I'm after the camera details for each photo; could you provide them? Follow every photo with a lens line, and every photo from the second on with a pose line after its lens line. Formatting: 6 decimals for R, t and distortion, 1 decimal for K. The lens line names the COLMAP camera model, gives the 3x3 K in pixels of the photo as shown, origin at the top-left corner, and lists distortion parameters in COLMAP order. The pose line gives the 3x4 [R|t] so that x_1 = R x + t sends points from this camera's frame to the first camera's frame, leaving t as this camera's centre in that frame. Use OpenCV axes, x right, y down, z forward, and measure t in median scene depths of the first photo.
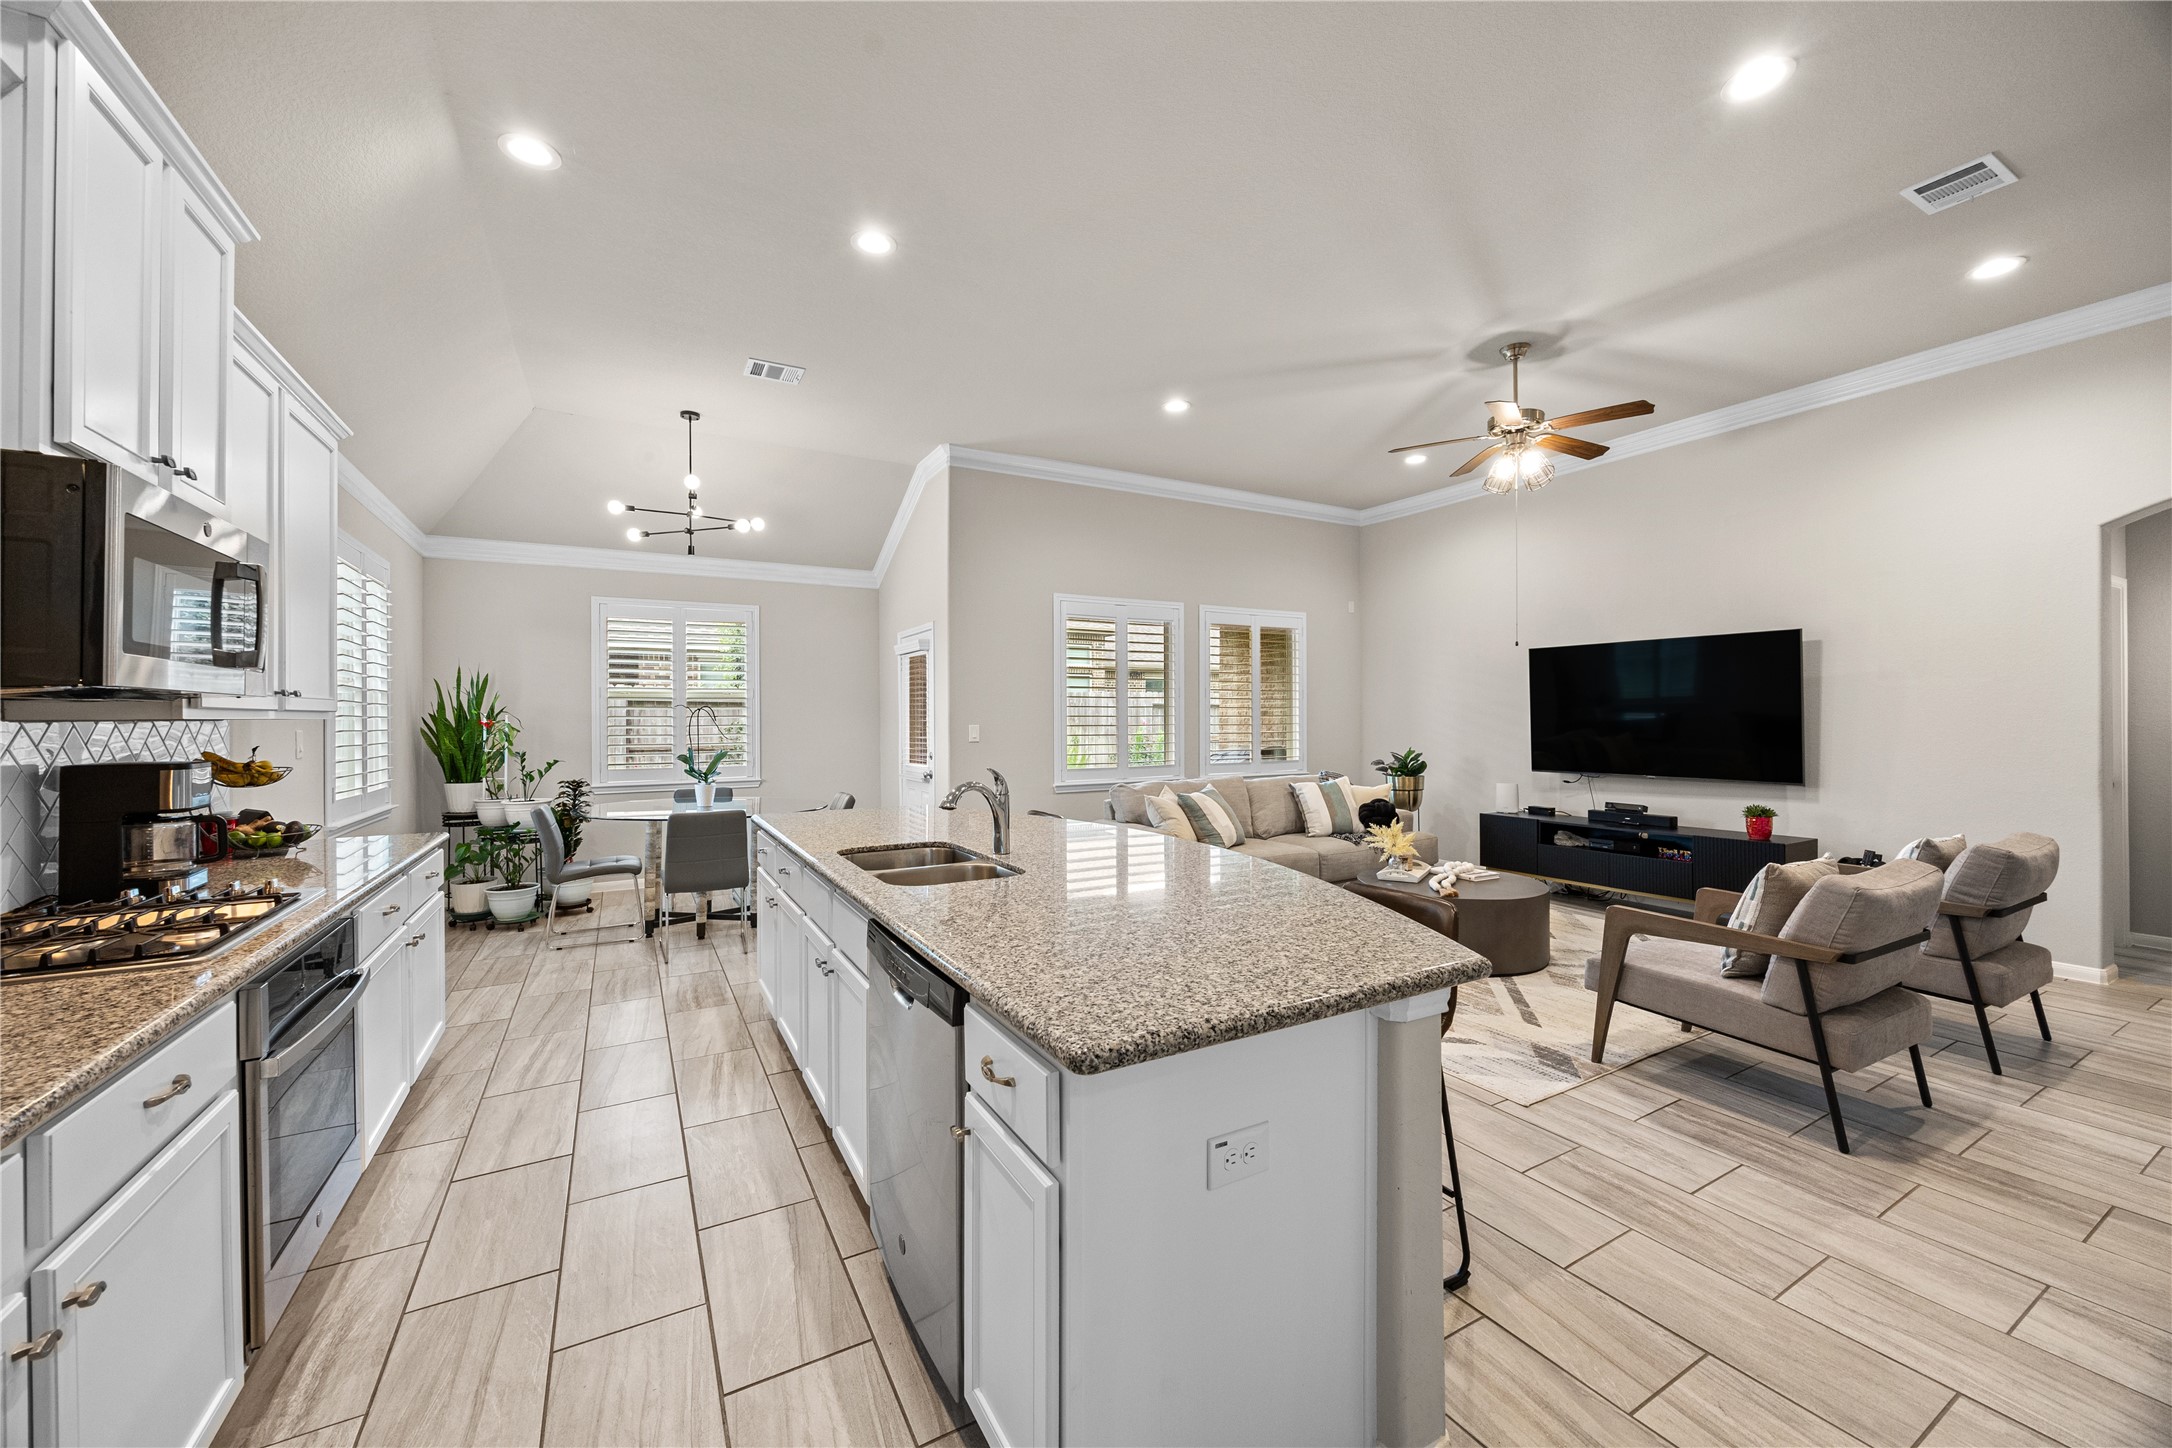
lens RADIAL K [[822.9, 0, 1086.0], [0, 822.9, 724.0], [0, 0, 1]] dist [-0.002574, -0.000355]
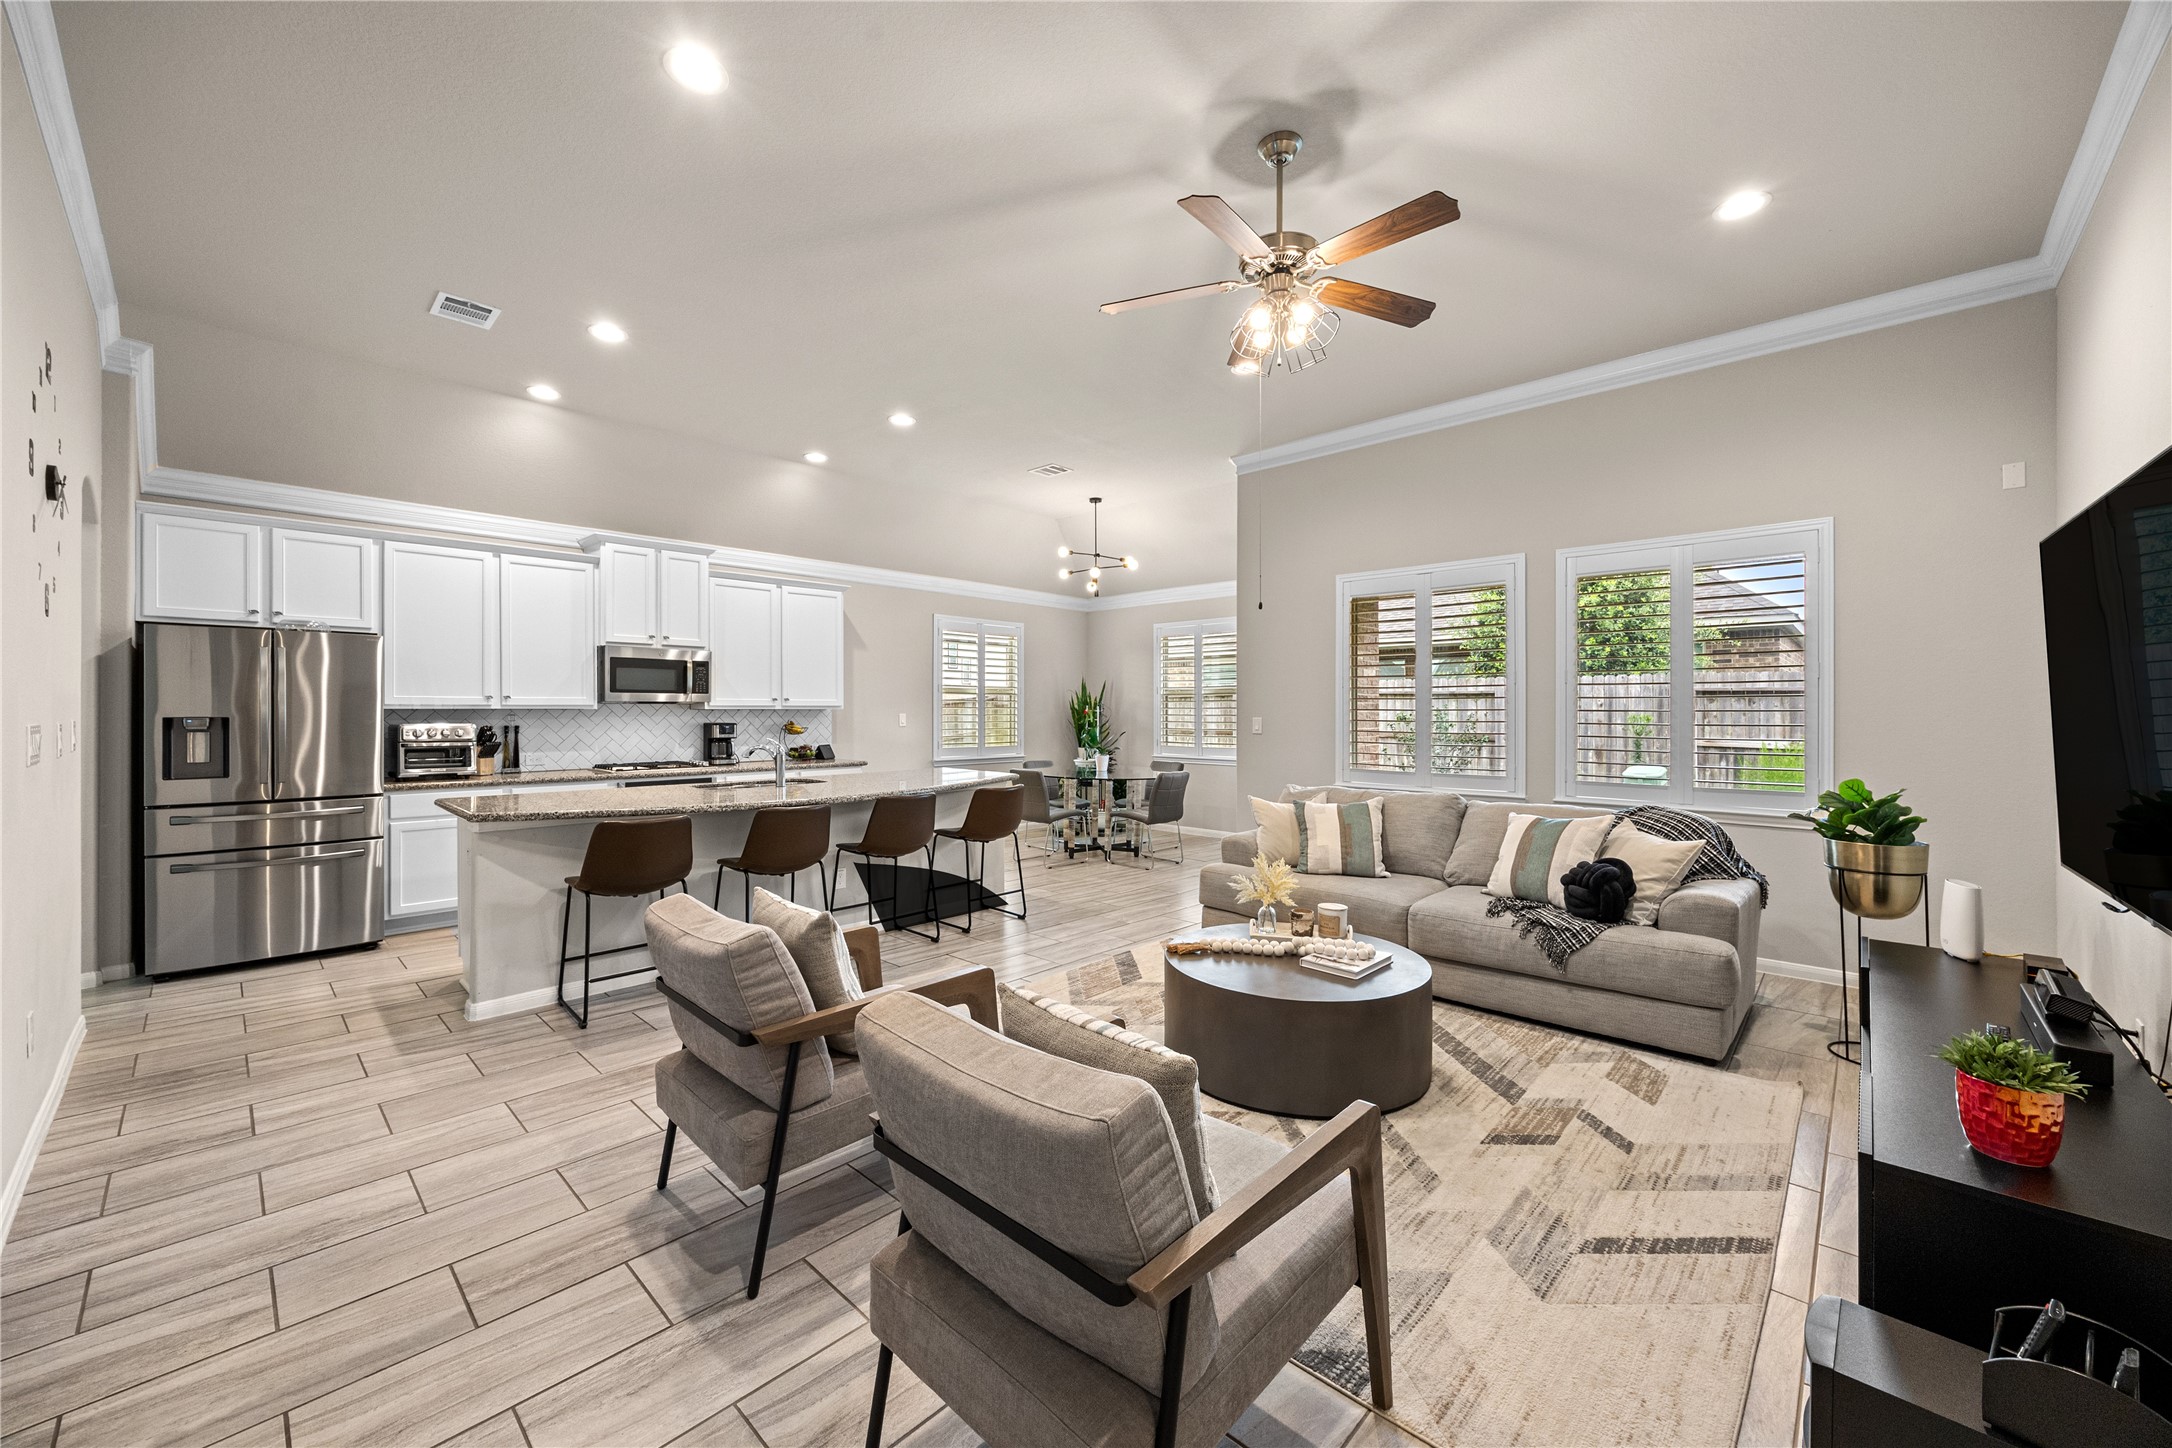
lens RADIAL K [[833.2, 0, 1084.7], [0, 833.2, 715.0], [0, 0, 1]] dist [-0.002067, -0.000359]
pose [[0.292697, 0.012443, -0.956124, 0.888995], [-0.010201, 0.999899, 0.009890, -0.011396], [0.956151, 0.006859, 0.292795, 0.535036]]
